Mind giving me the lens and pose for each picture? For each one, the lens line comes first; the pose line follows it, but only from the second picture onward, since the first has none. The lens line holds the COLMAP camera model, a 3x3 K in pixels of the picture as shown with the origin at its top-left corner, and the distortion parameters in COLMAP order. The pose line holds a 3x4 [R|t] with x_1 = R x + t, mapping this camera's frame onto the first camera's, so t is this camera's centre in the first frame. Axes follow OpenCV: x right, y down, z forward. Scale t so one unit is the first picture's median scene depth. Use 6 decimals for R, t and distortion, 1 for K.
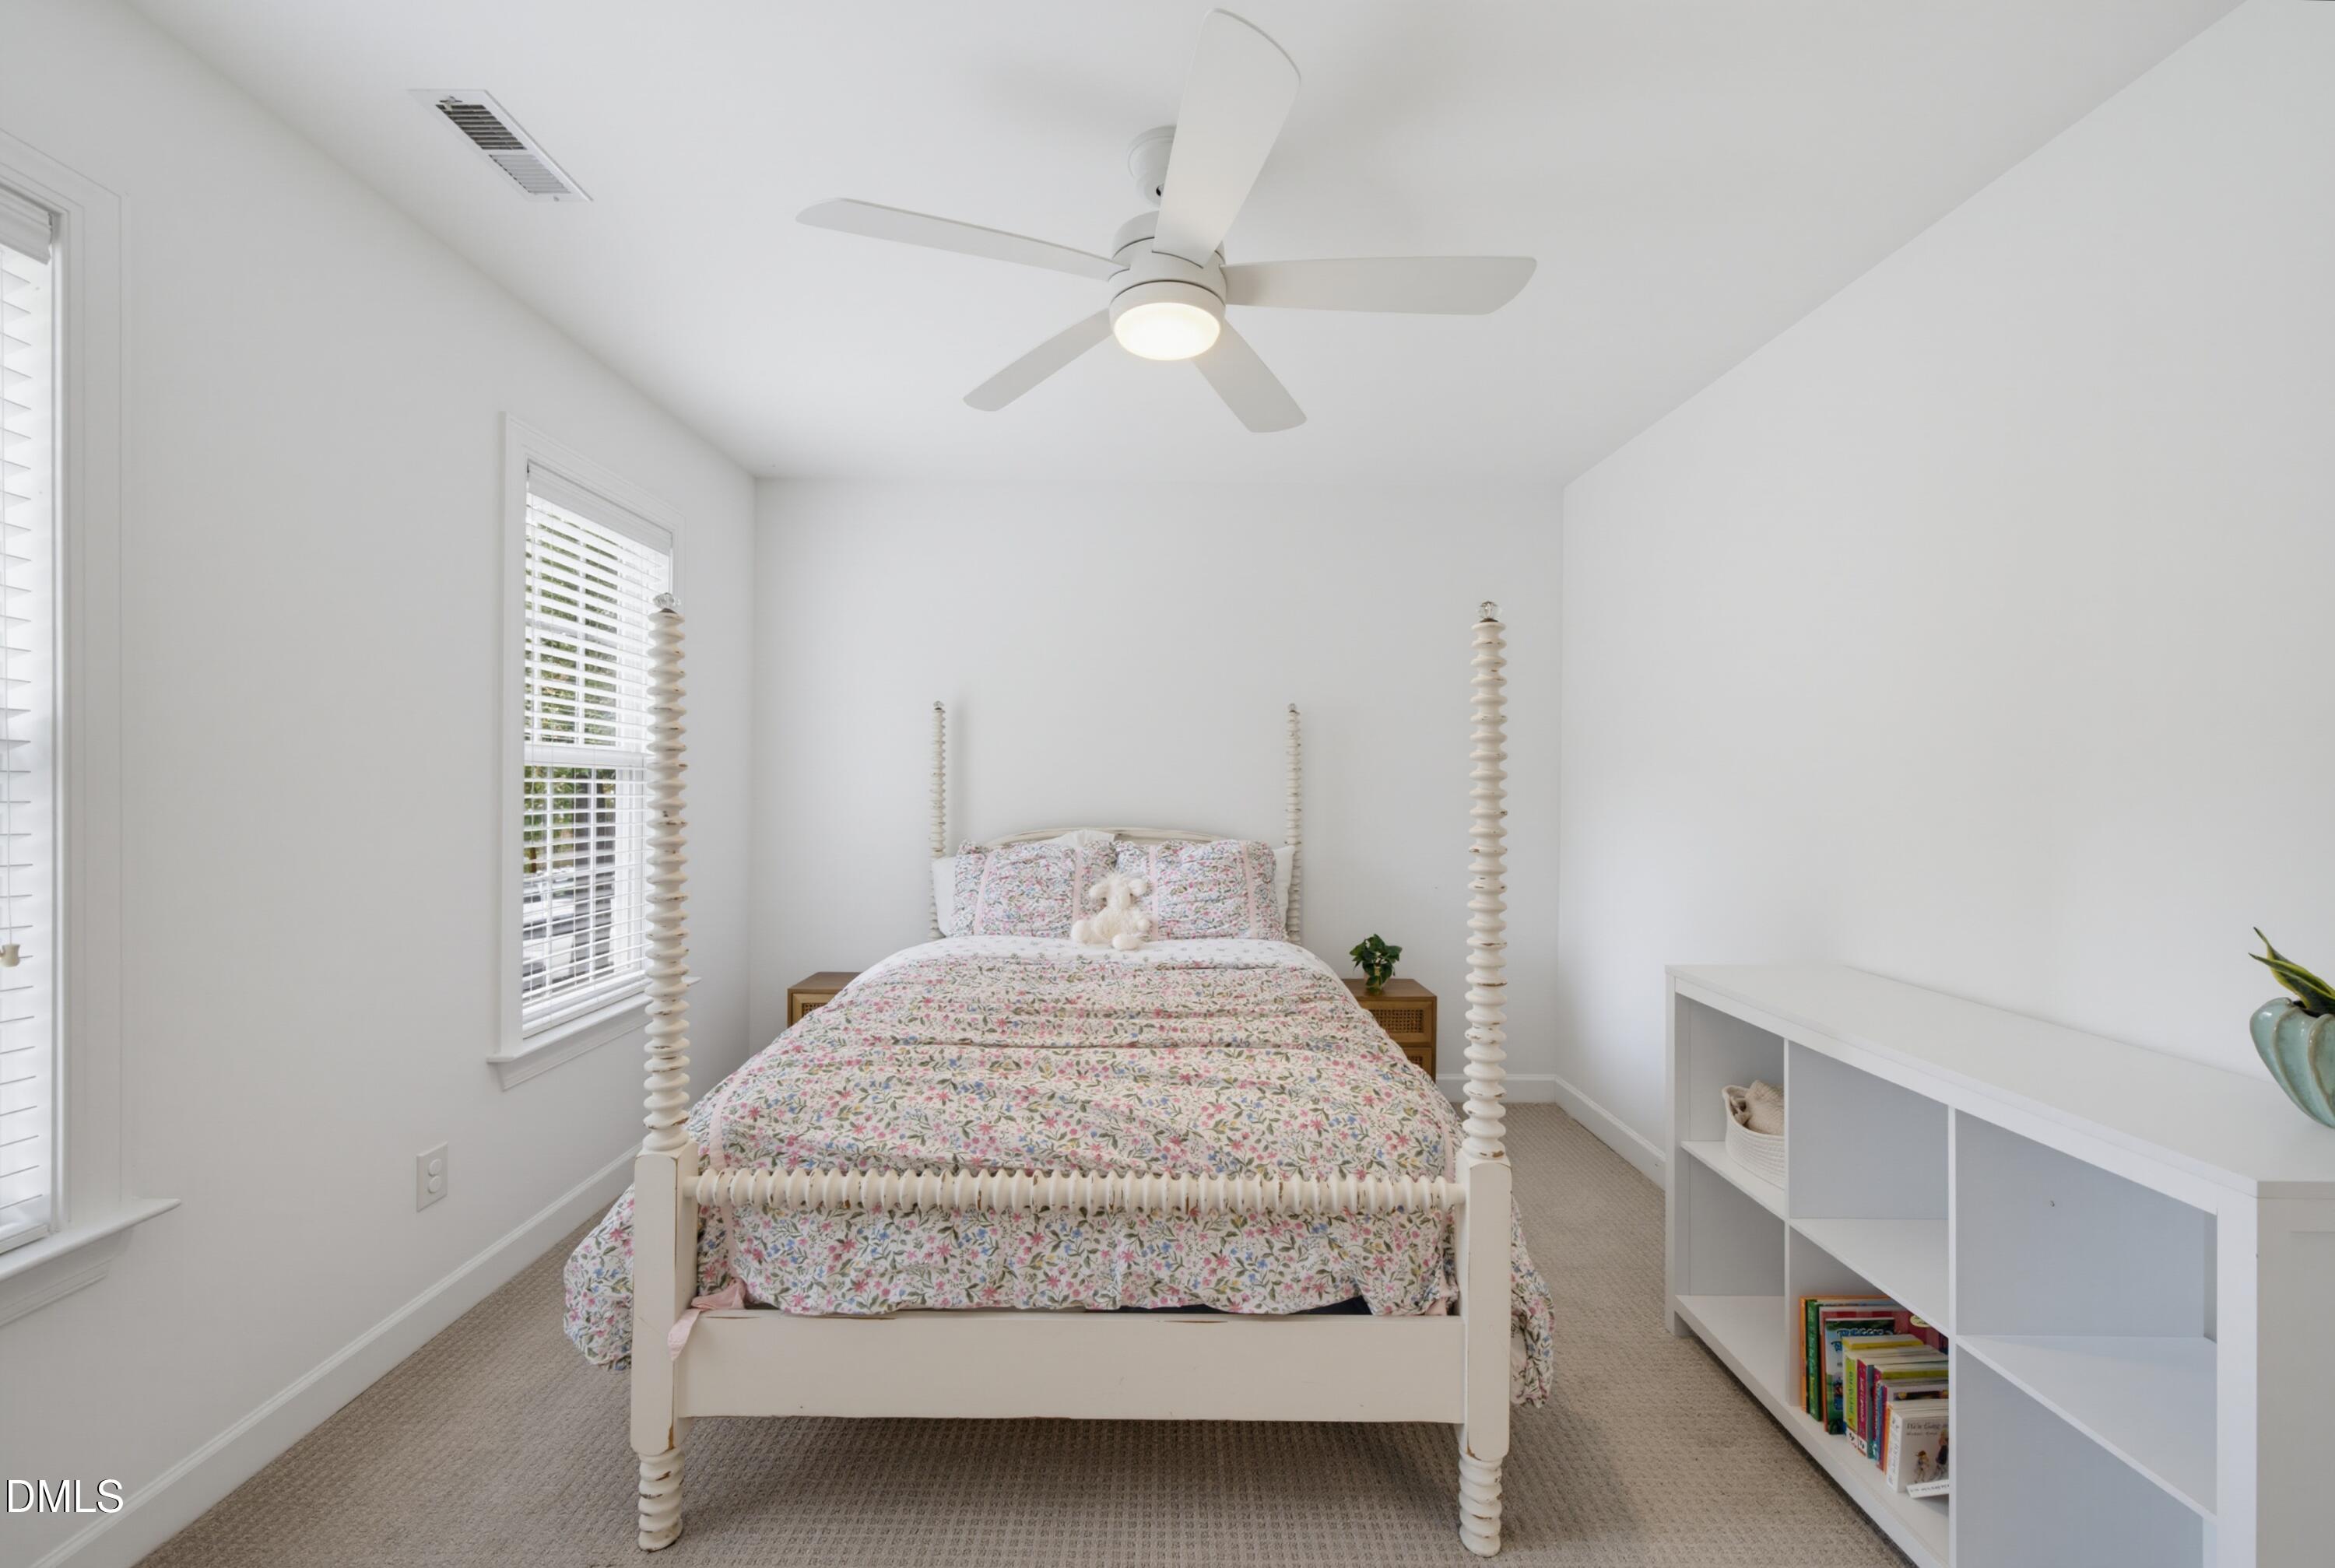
lens RADIAL K [[897.0, 0, 1168.6], [0, 897.0, 792.8], [0, 0, 1]] dist [-0.001042, 0.002282]
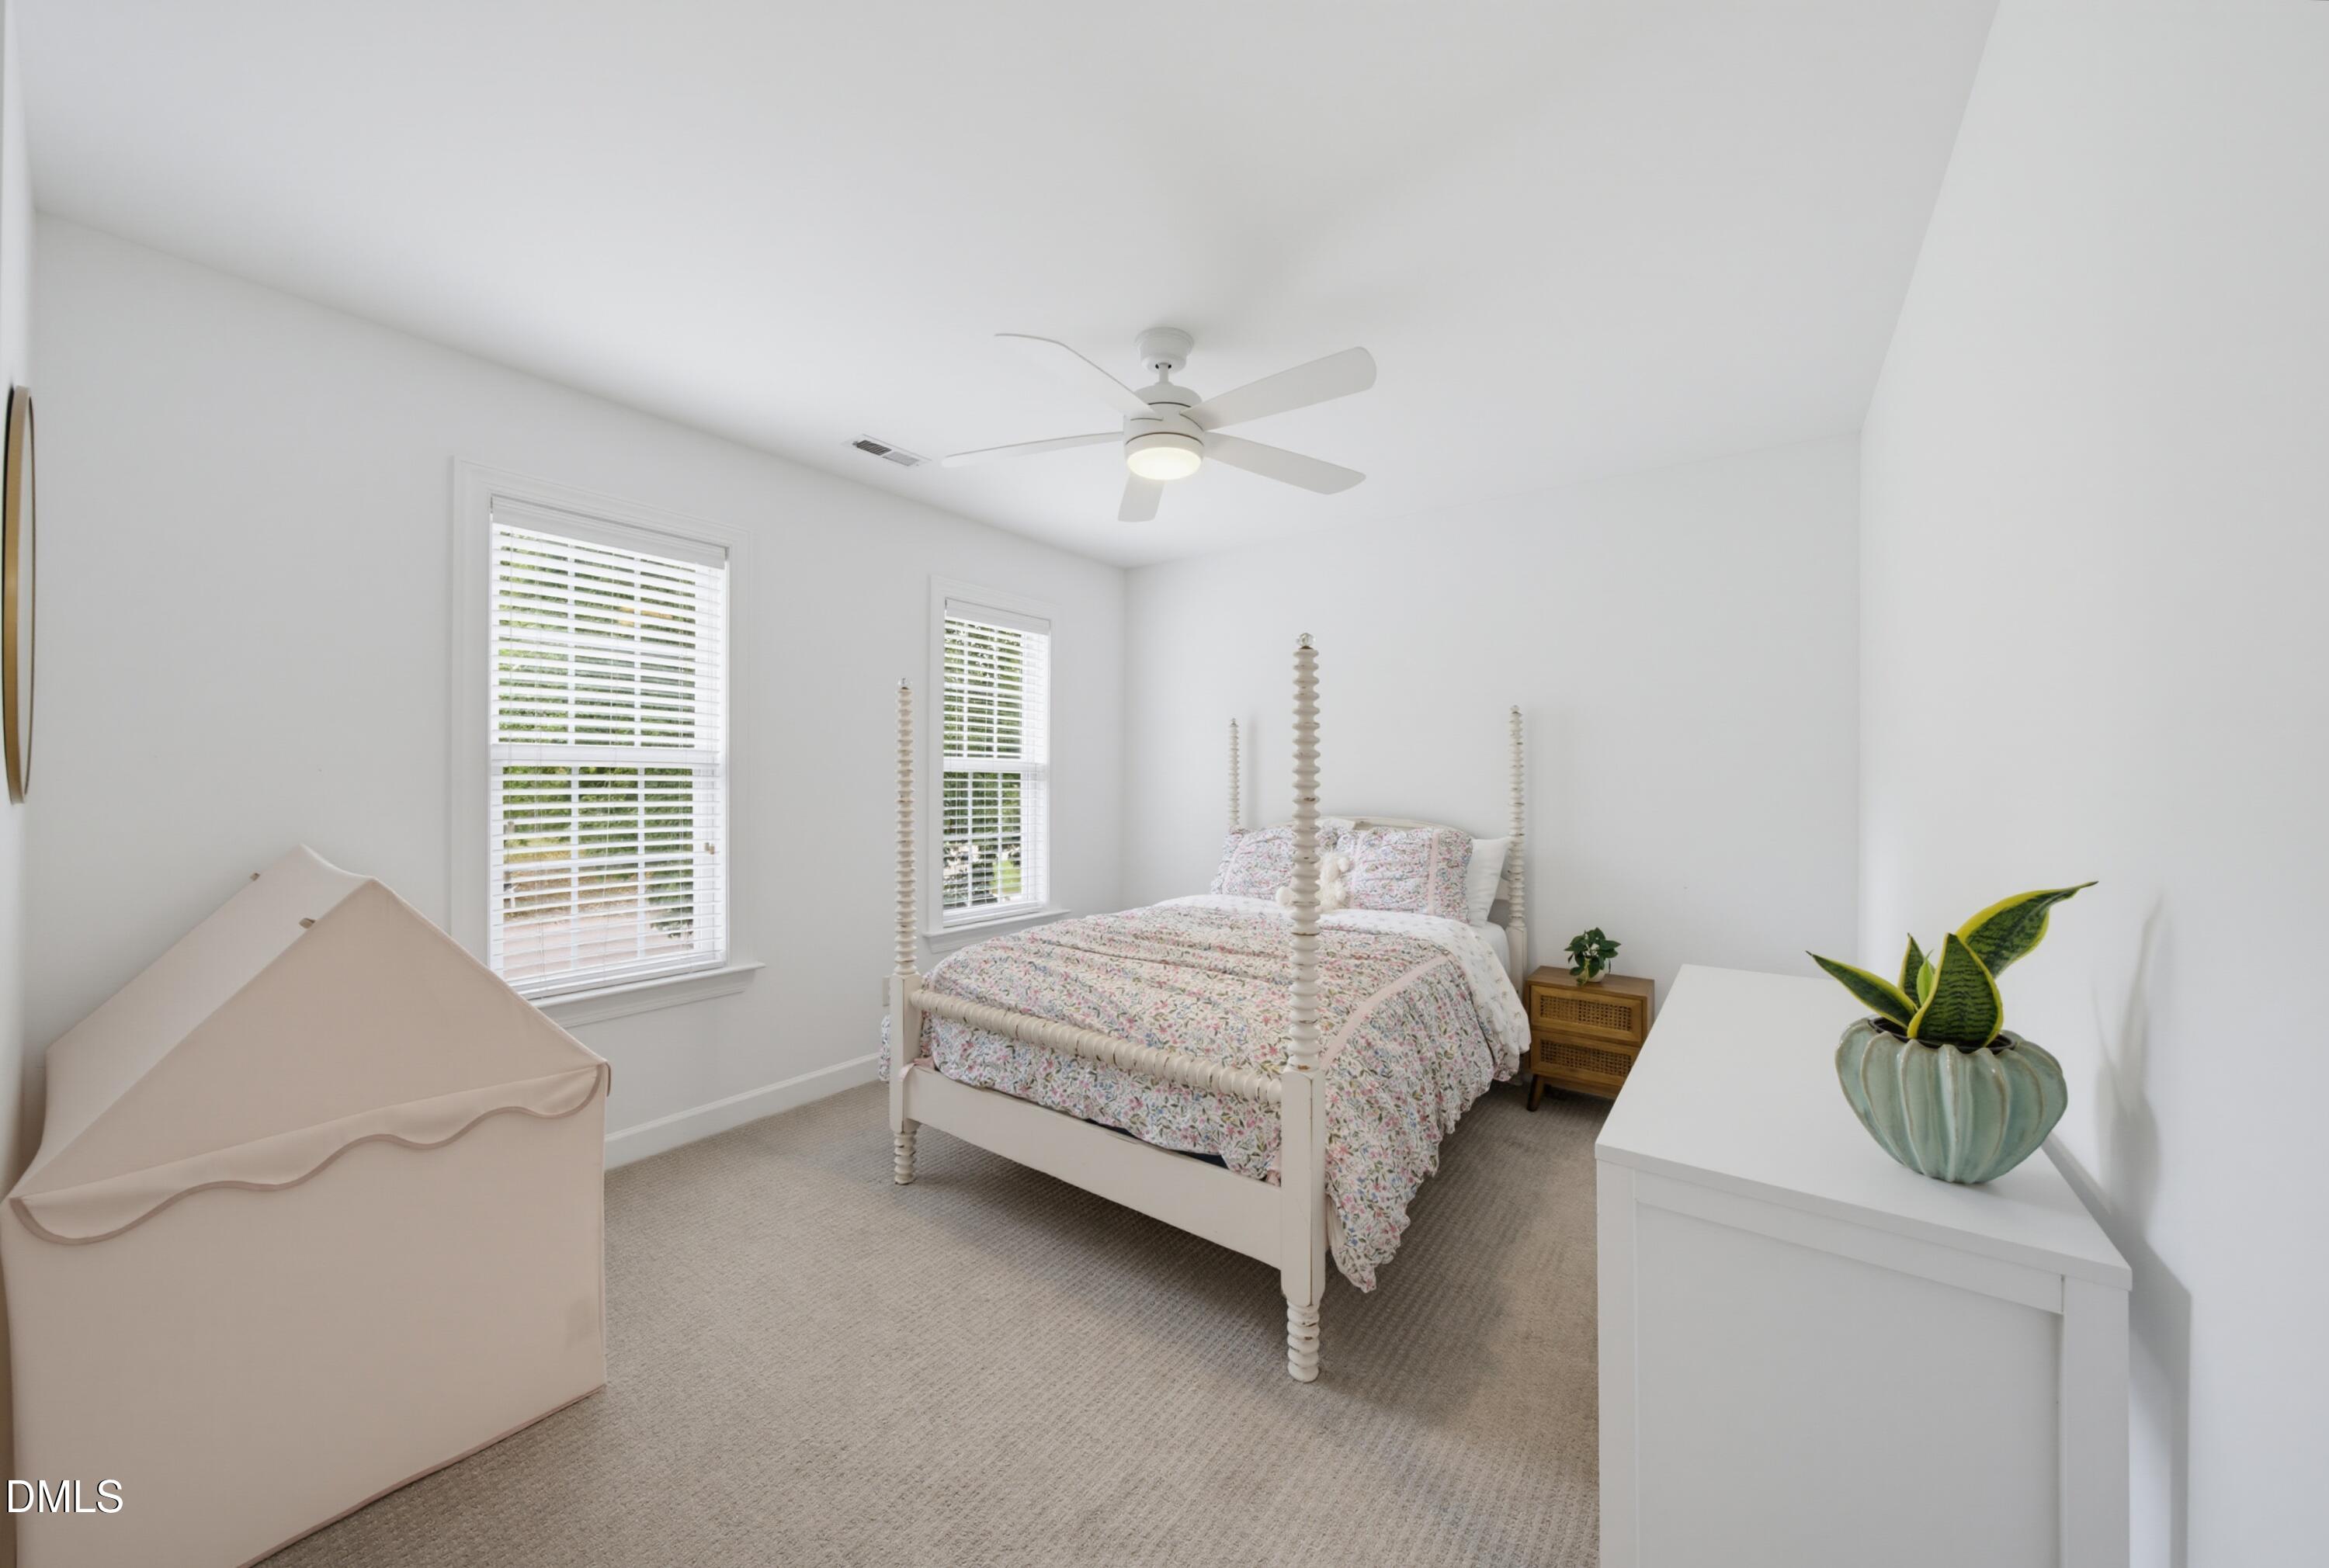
lens RADIAL K [[798.1, 0, 1177.6], [0, 798.1, 788.5], [0, 0, 1]] dist [-0.007799, 0.003533]
pose [[0.811728, 0.000226, -0.584036, 0.855022], [-0.002120, 0.999994, -0.002560, 0.009092], [0.584032, 0.003316, 0.811724, -0.023729]]
